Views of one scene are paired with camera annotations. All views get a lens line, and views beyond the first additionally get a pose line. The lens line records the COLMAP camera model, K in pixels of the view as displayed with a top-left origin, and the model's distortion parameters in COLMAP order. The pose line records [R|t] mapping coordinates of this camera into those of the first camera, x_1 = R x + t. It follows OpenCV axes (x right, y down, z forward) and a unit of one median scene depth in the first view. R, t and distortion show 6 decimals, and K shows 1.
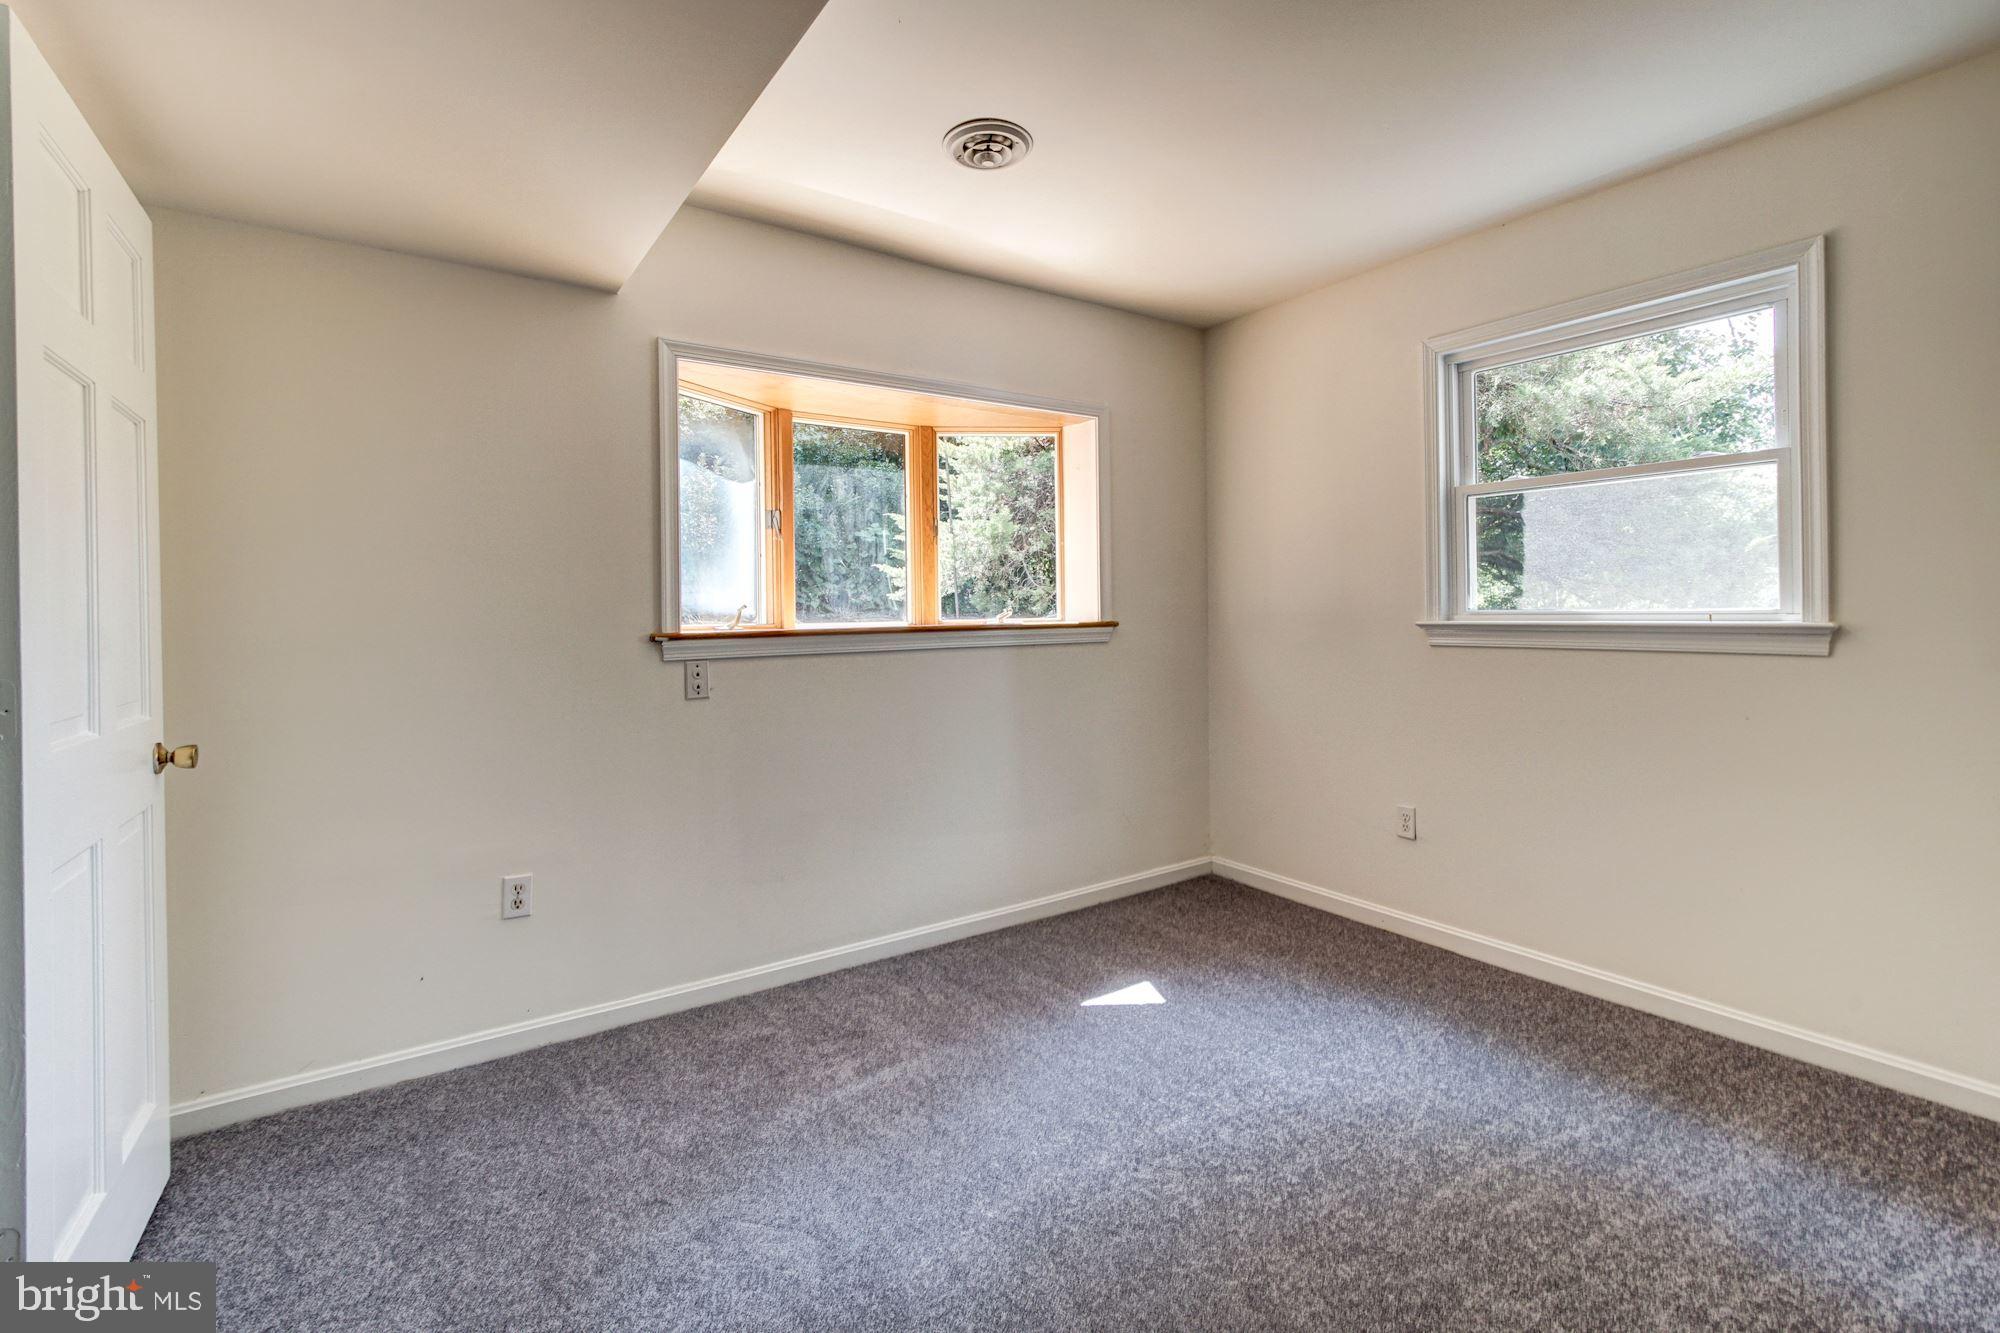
lens RADIAL K [[901.5, 0, 1005.3], [0, 901.5, 611.5], [0, 0, 1]] dist [-0.003135, 0.001487]
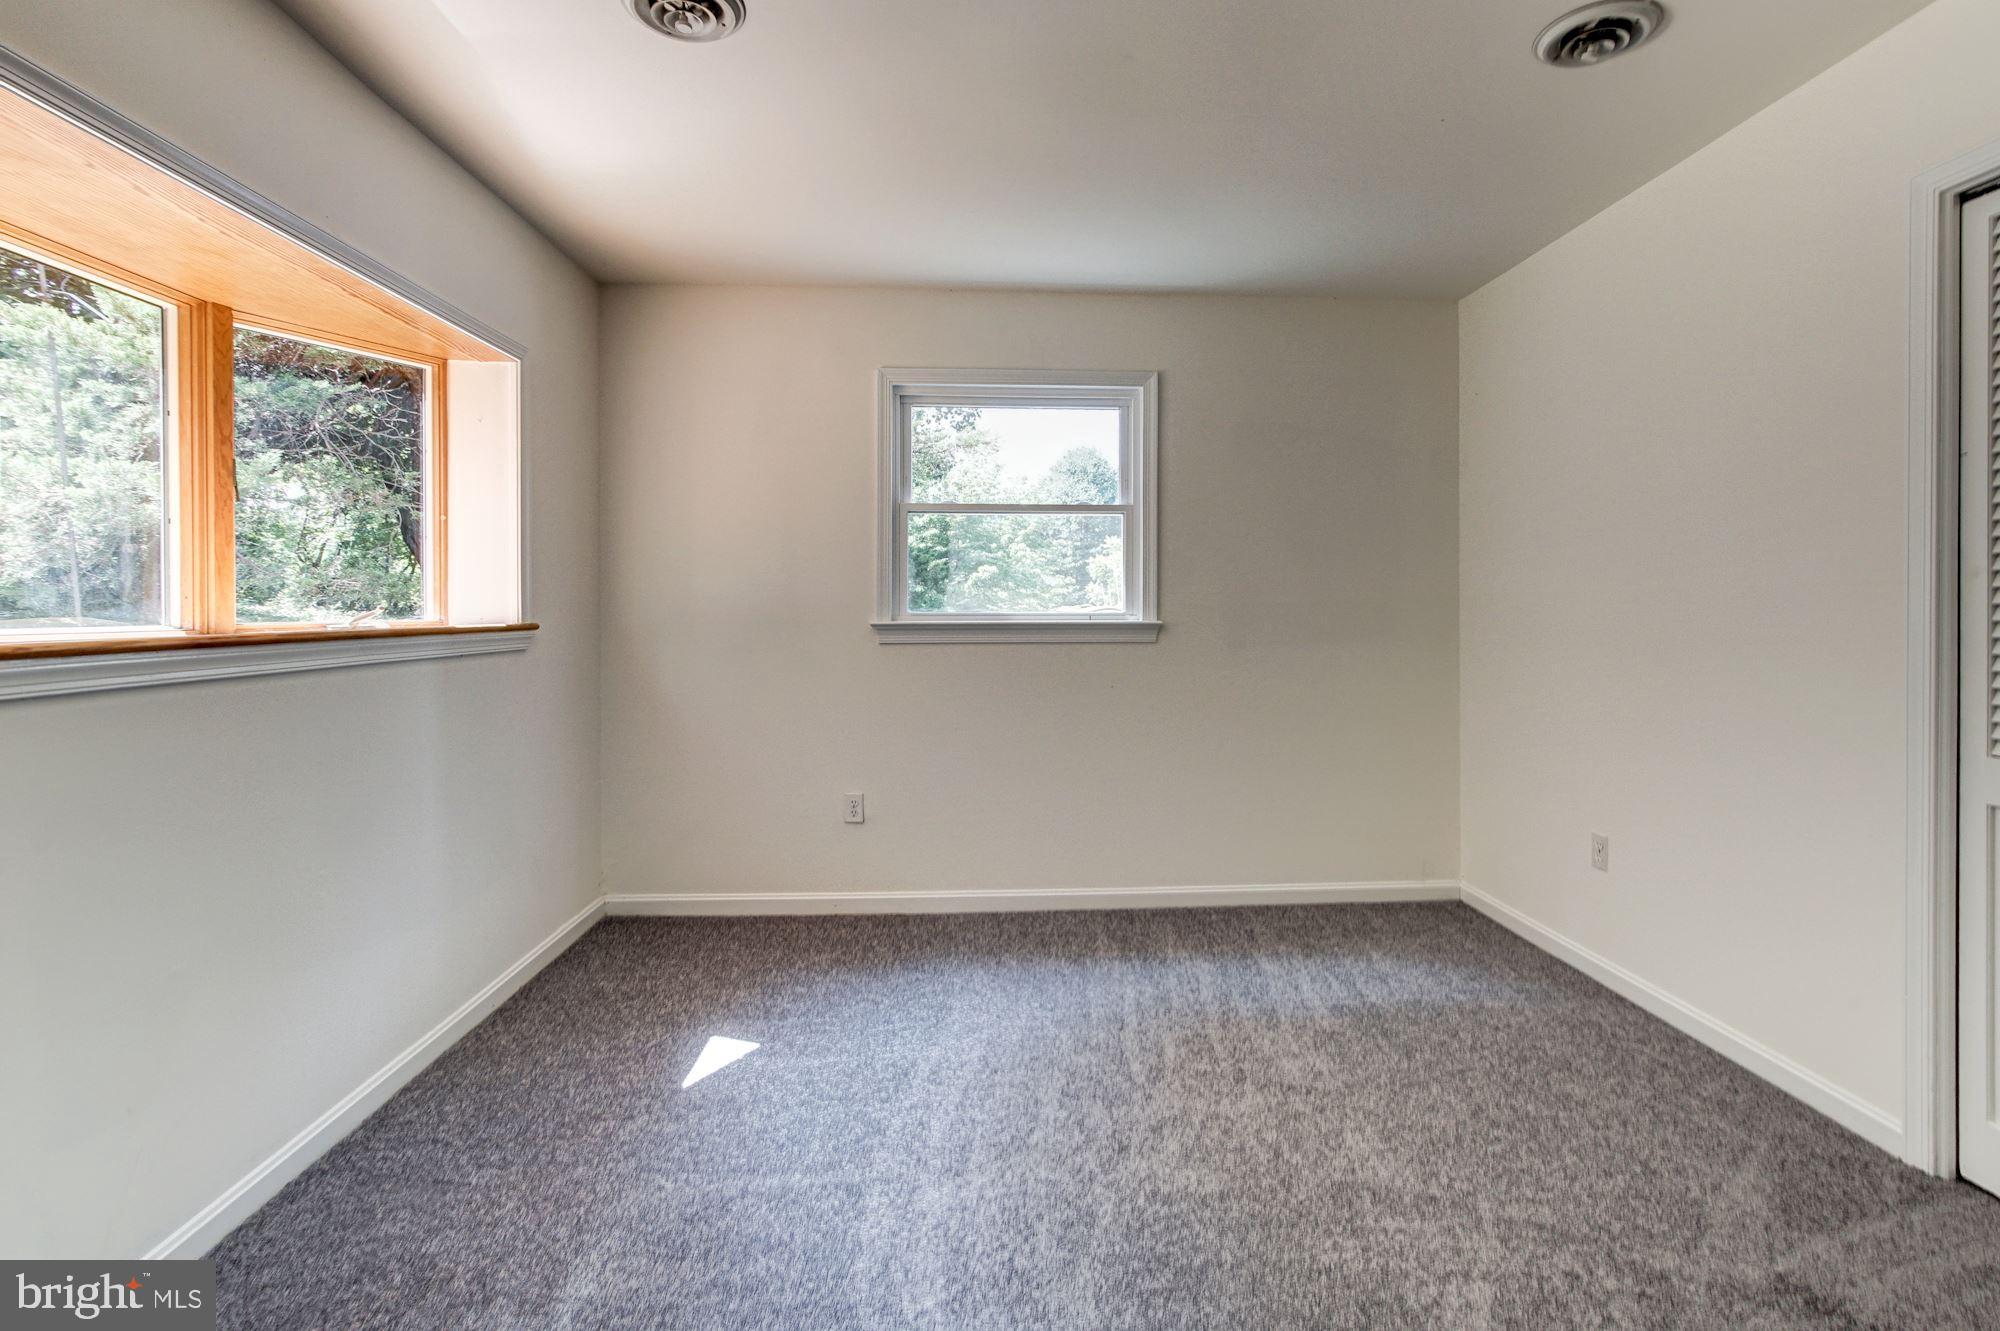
lens RADIAL K [[930.1, 0, 1006.5], [0, 930.1, 617.8], [0, 0, 1]] dist [-0.002298, 0.000444]
pose [[0.524003, 0.003631, 0.851709, -0.476860], [-0.003425, 0.999992, -0.002155, 0.008500], [-0.851709, -0.001788, 0.524011, 0.303337]]
